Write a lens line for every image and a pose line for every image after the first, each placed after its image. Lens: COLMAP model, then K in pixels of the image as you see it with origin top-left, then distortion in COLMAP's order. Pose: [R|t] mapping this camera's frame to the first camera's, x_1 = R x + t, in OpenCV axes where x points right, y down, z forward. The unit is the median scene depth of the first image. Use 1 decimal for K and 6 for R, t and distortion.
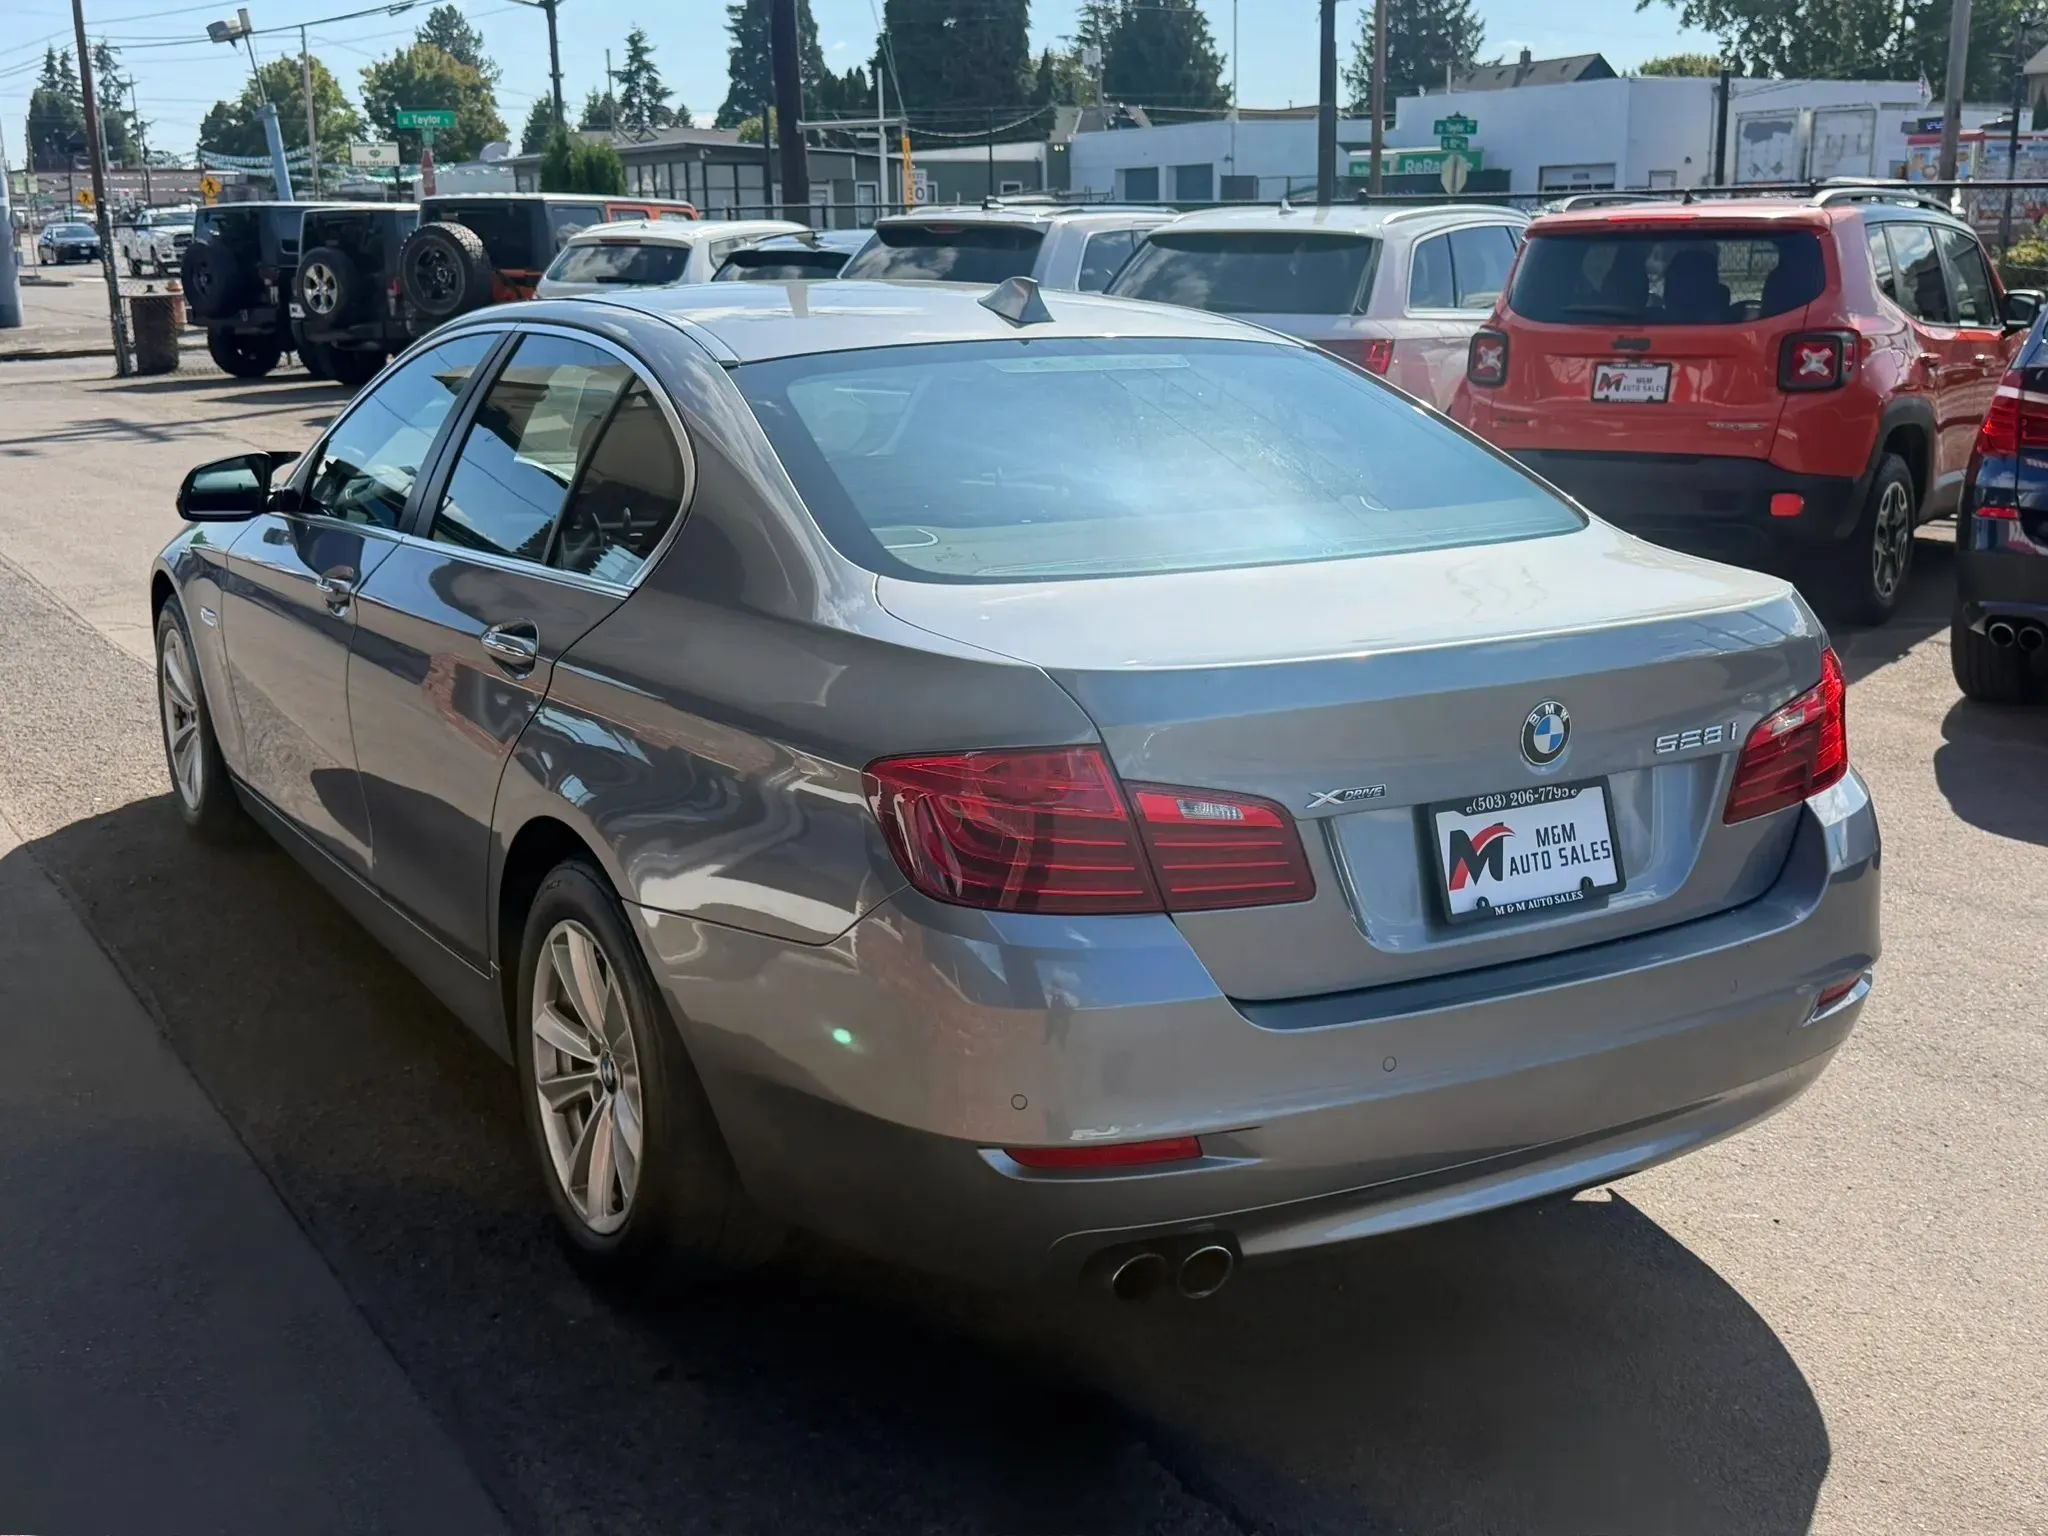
lens RADIAL K [[2126.9, 0, 1024.0], [0, 2126.9, 768.0], [0, 0, 1]] dist [0.165672, -0.373216]
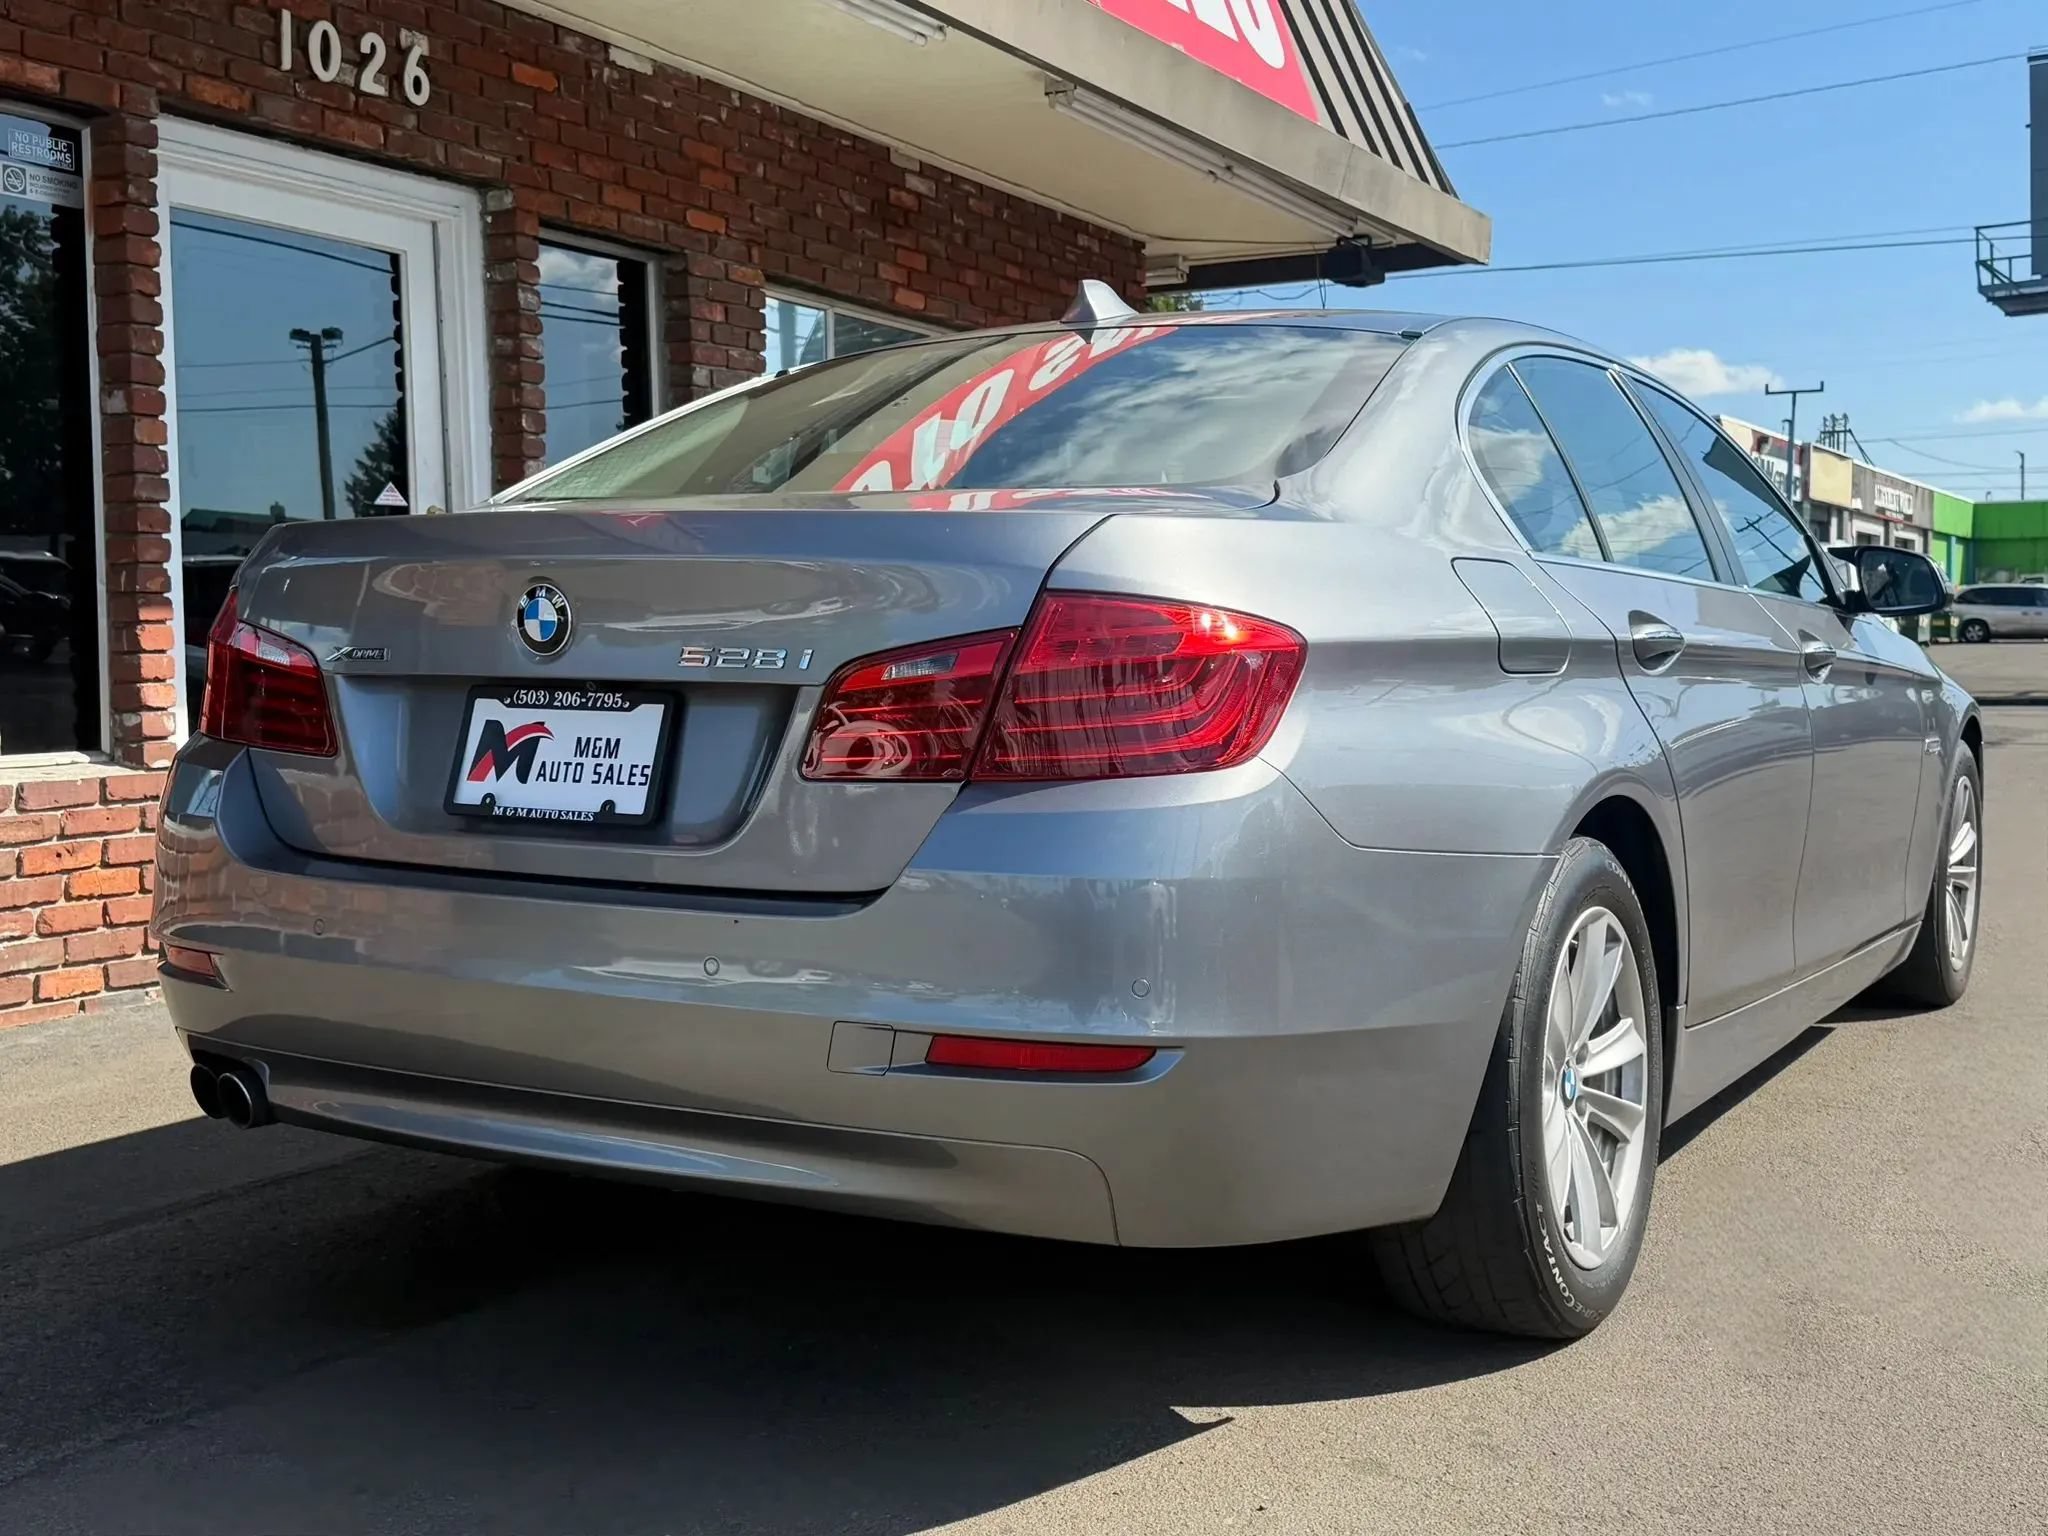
lens RADIAL K [[2193.9, 0, 1021.0], [0, 2193.9, 717.8], [0, 0, 1]] dist [0.174314, -0.536246]
pose [[0.484103, 0.043983, -0.873905, 1.000977], [-0.204953, 0.976652, -0.064380, 0.037189], [0.850669, 0.210276, 0.481815, 0.630110]]
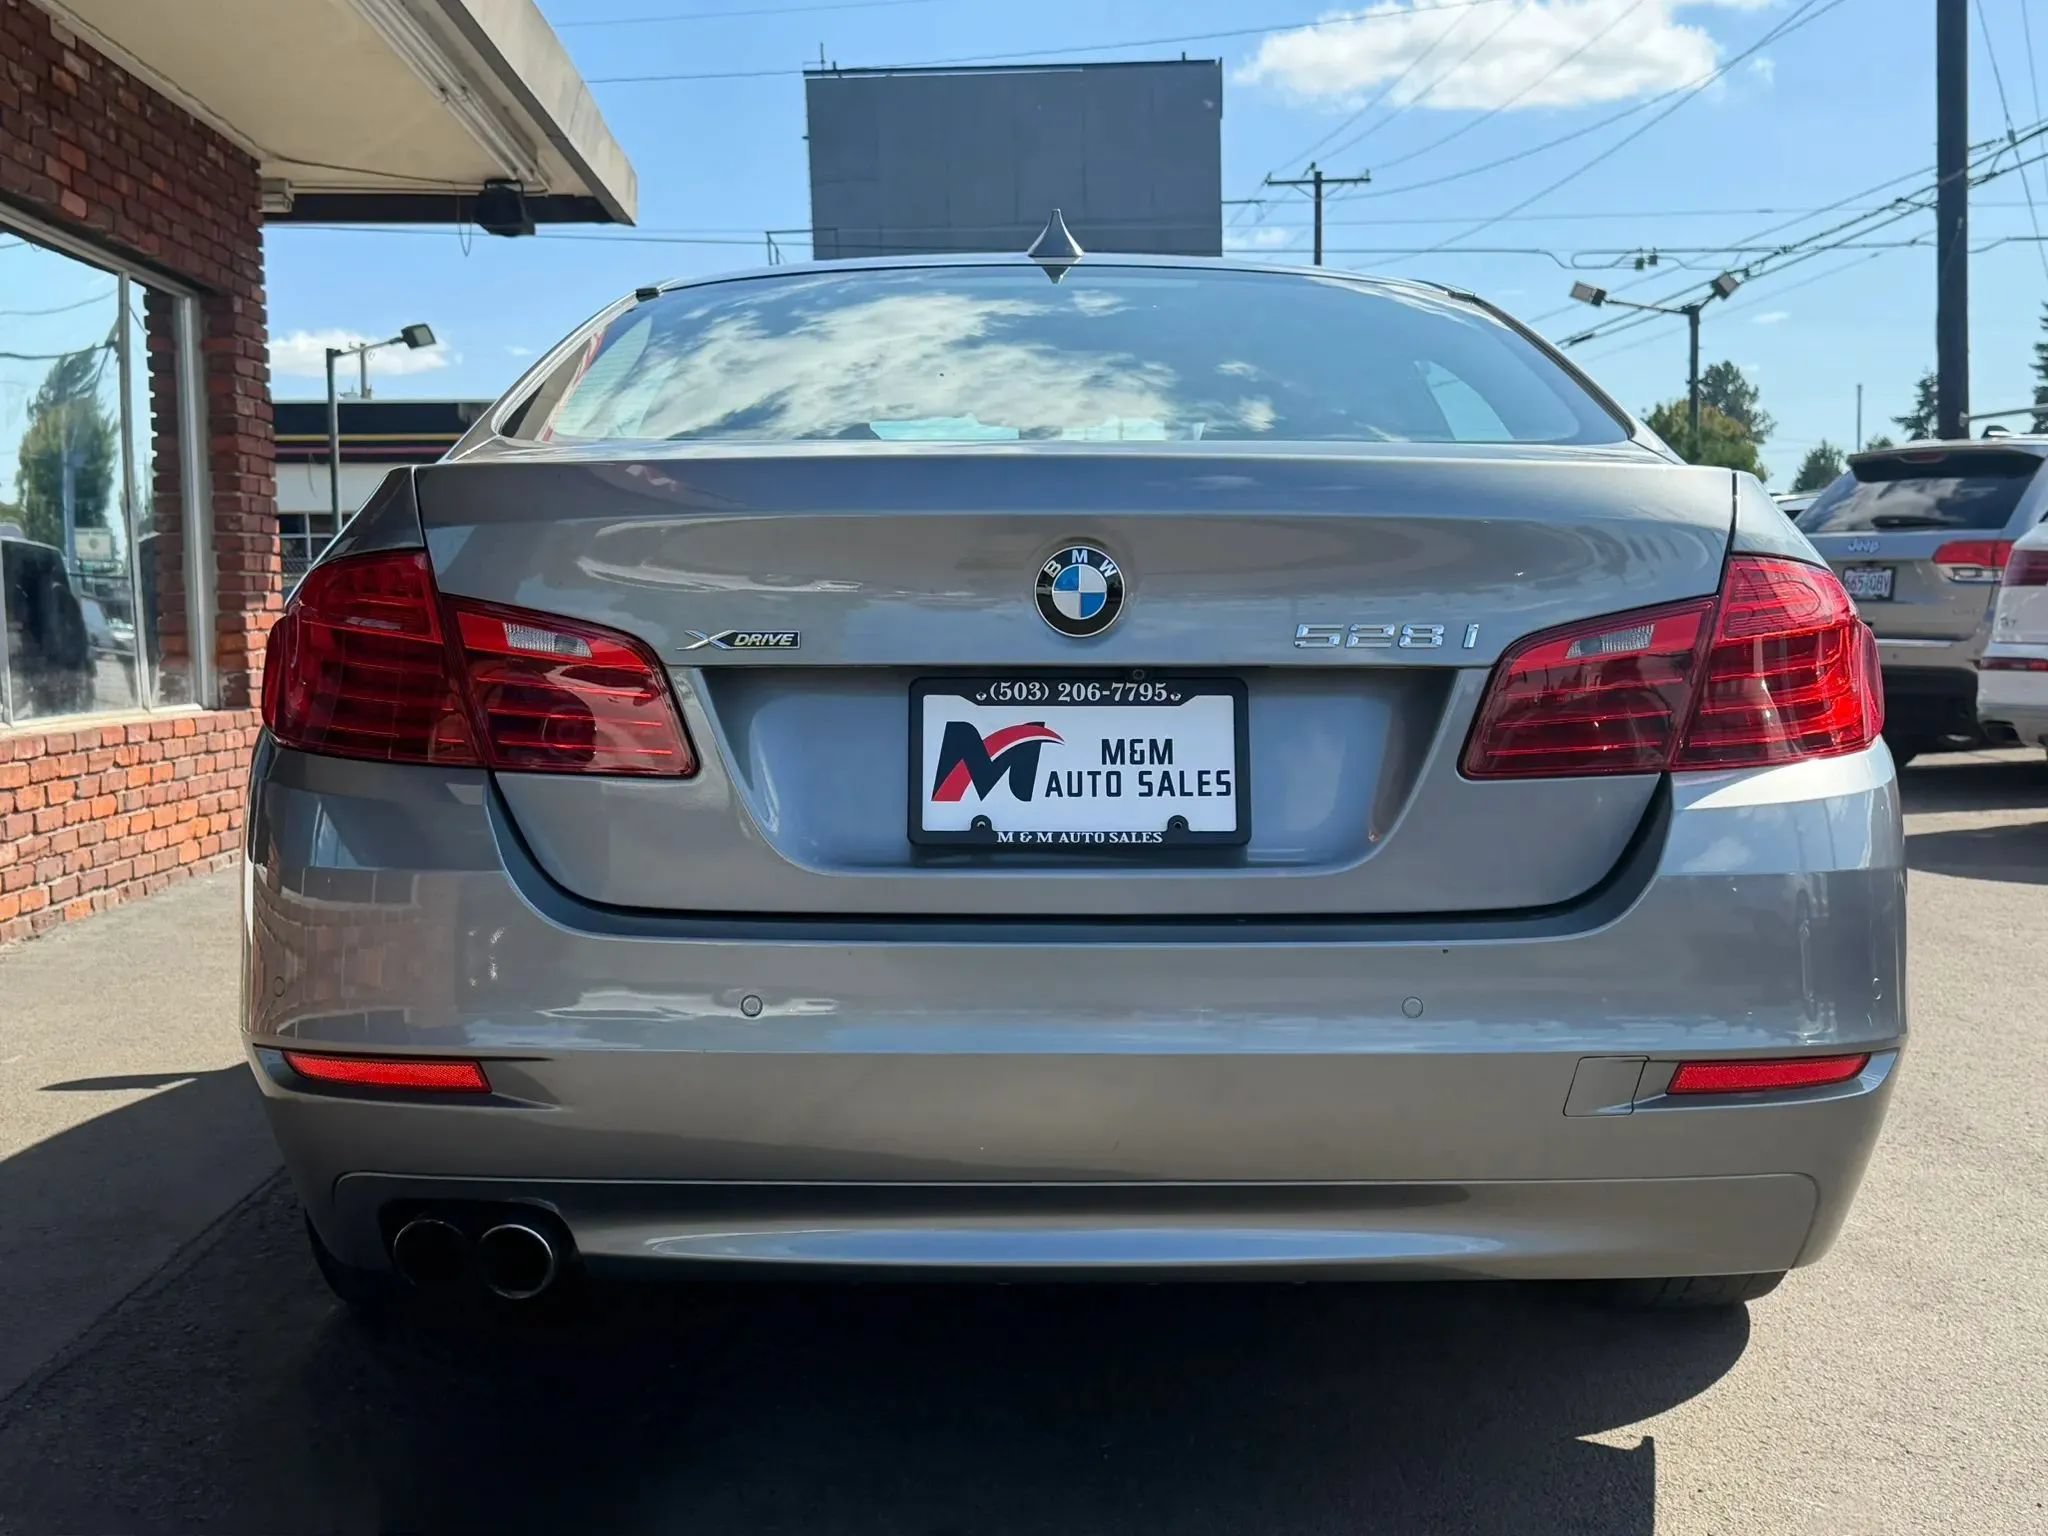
lens RADIAL K [[2242.8, 0, 1024.0], [0, 2242.8, 768.0], [0, 0, 1]] dist [0.177197, -0.389060]
pose [[0.865602, 0.038211, -0.499273, 0.520408], [-0.115820, 0.985324, -0.125389, 0.118722], [0.487154, 0.166363, 0.857324, 0.310251]]
